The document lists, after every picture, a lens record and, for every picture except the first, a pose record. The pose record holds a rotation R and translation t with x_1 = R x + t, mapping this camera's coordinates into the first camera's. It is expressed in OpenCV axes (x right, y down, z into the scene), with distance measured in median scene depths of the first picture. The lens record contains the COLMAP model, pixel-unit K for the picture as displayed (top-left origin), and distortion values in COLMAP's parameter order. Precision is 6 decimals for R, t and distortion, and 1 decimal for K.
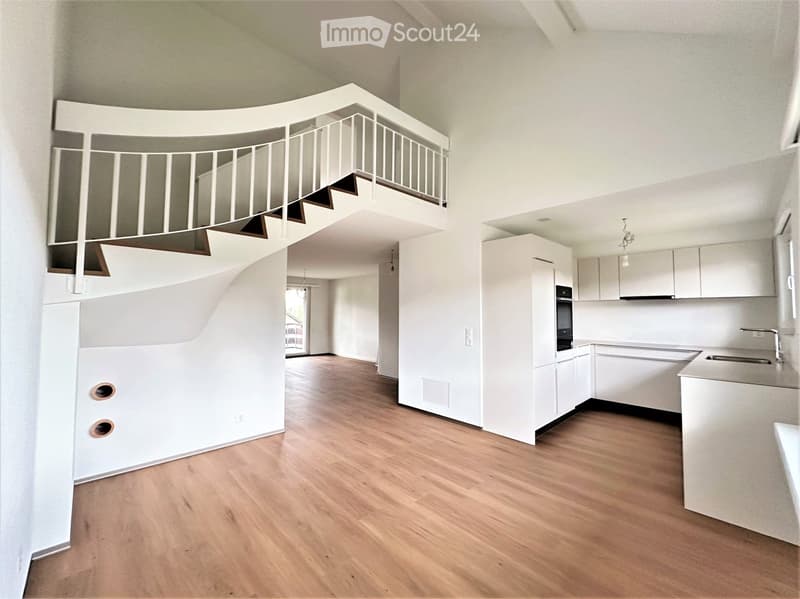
lens RADIAL K [[329.1, 0, 395.6], [0, 329.1, 298.4], [0, 0, 1]] dist [-0.001031, -0.000045]
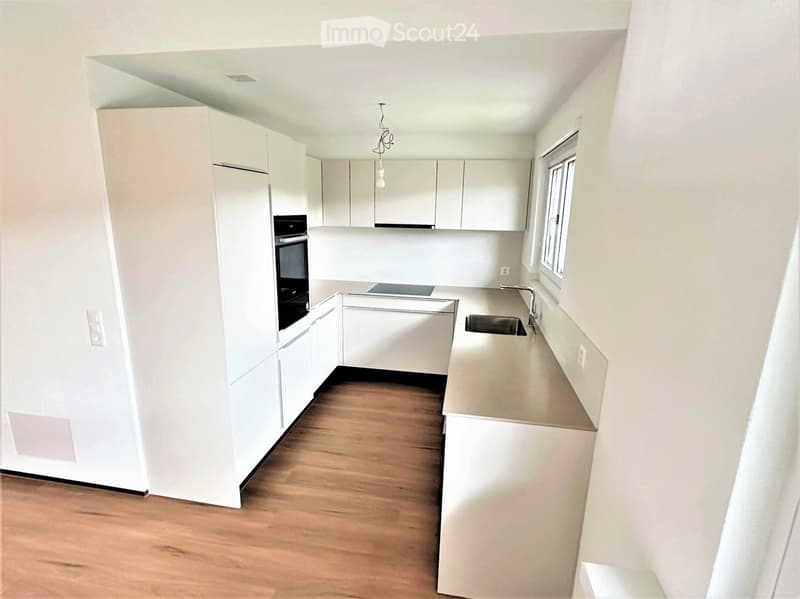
lens RADIAL K [[400.7, 0, 399.5], [0, 400.7, 299.1], [0, 0, 1]] dist [-0.003677, -0.000724]
pose [[0.802001, -0.125151, 0.584065, 0.245085], [-0.041331, 0.963834, 0.263279, -0.088895], [-0.595891, -0.235290, 0.767823, 0.329312]]
